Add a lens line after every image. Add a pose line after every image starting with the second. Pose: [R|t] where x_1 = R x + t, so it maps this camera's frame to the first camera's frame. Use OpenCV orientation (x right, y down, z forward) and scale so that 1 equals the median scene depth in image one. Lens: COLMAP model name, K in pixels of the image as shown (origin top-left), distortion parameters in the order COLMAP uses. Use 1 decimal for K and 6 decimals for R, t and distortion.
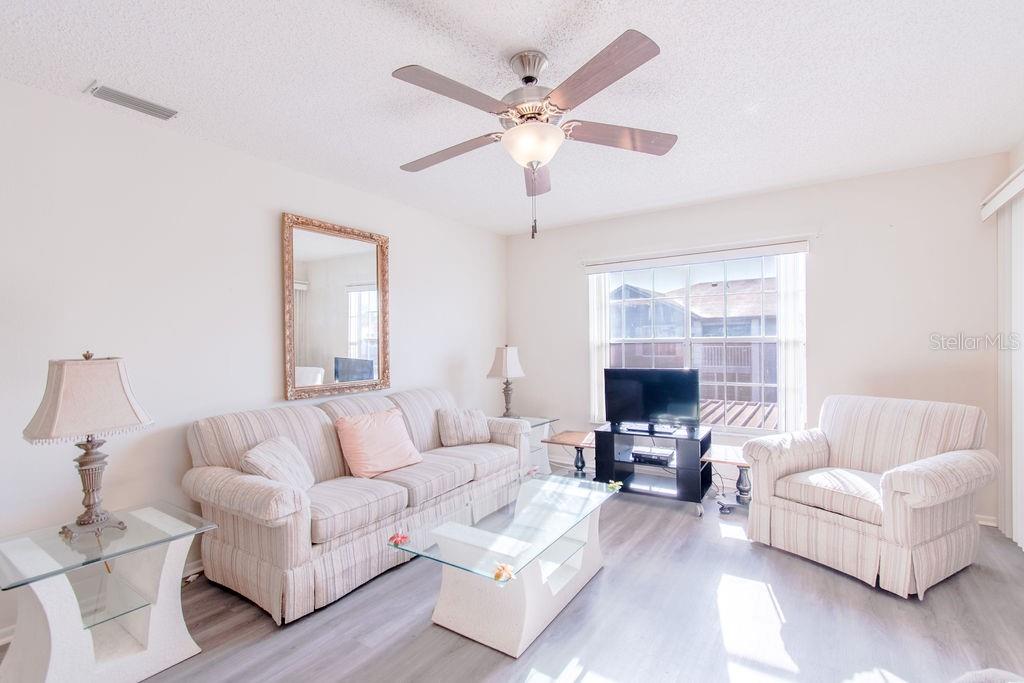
lens RADIAL K [[463.8, 0, 511.1], [0, 463.8, 343.5], [0, 0, 1]] dist [0.005419, -0.000629]
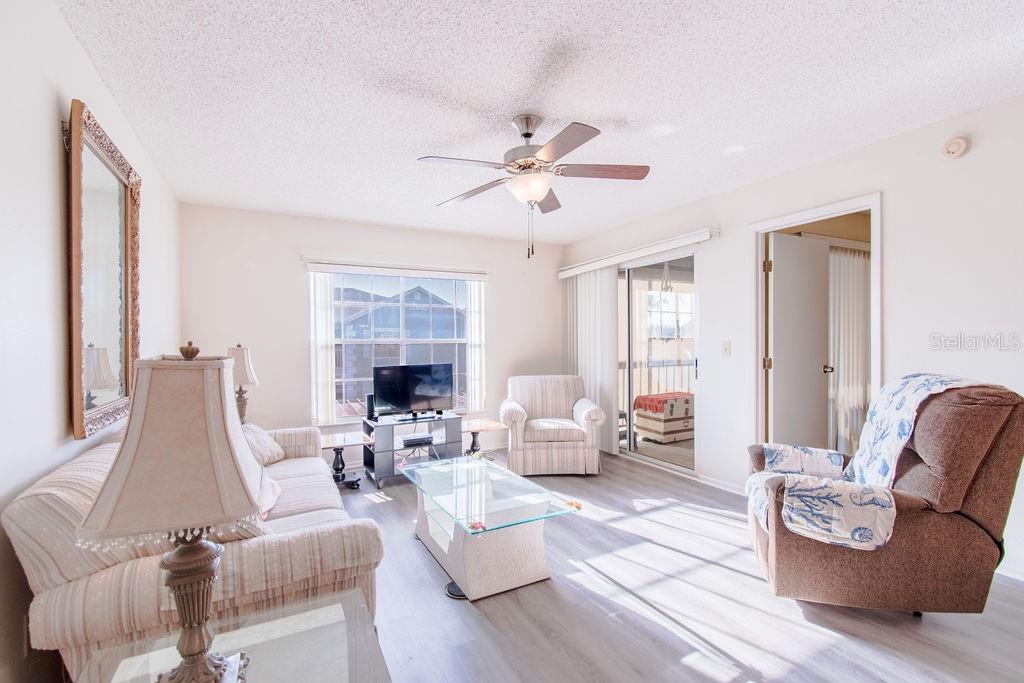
lens RADIAL K [[463.8, 0, 514.3], [0, 463.8, 347.7], [0, 0, 1]] dist [0.005419, -0.000629]
pose [[0.474878, -0.002083, 0.880049, -0.623948], [0.004381, 0.999990, 0.000003, 0.012583], [-0.880041, 0.003854, 0.474883, 0.237741]]
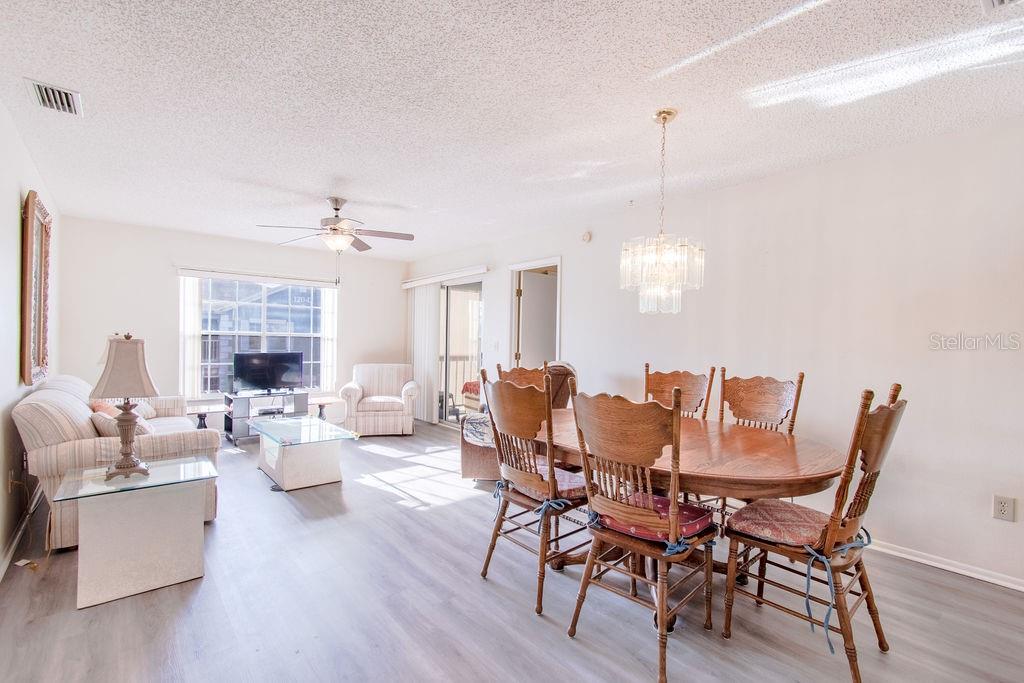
lens RADIAL K [[463.8, 0, 519.4], [0, 463.8, 347.4], [0, 0, 1]] dist [0.005419, -0.000629]
pose [[0.270841, 0.003191, 0.962619, -0.970599], [-0.022488, 0.999743, 0.003013, 0.014376], [-0.962362, -0.022463, 0.270843, -0.198331]]
